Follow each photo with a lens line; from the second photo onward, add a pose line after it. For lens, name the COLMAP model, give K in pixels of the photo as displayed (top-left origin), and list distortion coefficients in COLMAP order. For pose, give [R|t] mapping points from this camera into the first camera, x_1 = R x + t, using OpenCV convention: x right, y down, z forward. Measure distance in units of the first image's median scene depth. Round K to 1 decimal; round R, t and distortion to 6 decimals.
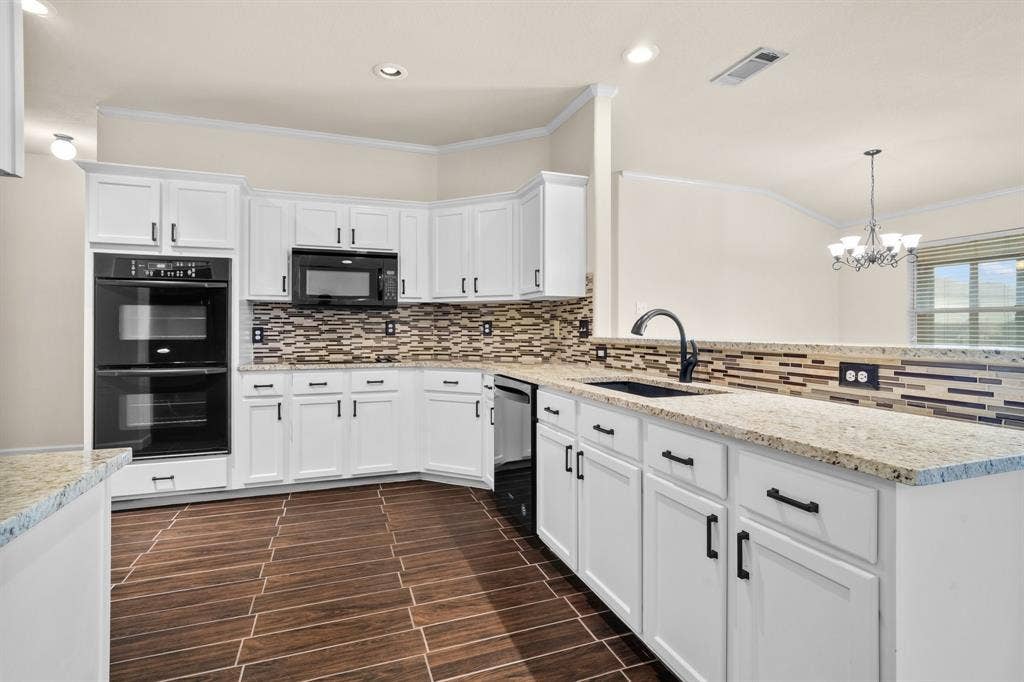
lens RADIAL K [[486.2, 0, 503.2], [0, 486.2, 334.7], [0, 0, 1]] dist [-0.009337, 0.000738]
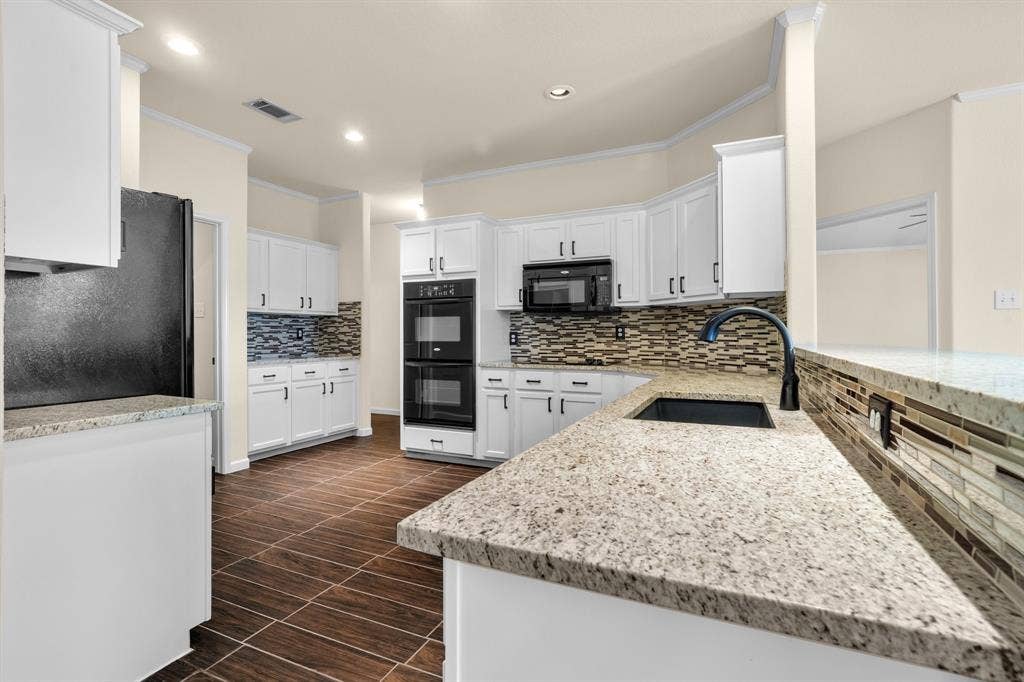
lens RADIAL K [[486.2, 0, 503.4], [0, 486.2, 334.5], [0, 0, 1]] dist [-0.009337, 0.000738]
pose [[0.705058, -0.000572, -0.709150, 0.338432], [-0.006497, 0.999953, -0.007265, -0.000042], [0.709120, 0.009730, 0.705020, 0.122040]]
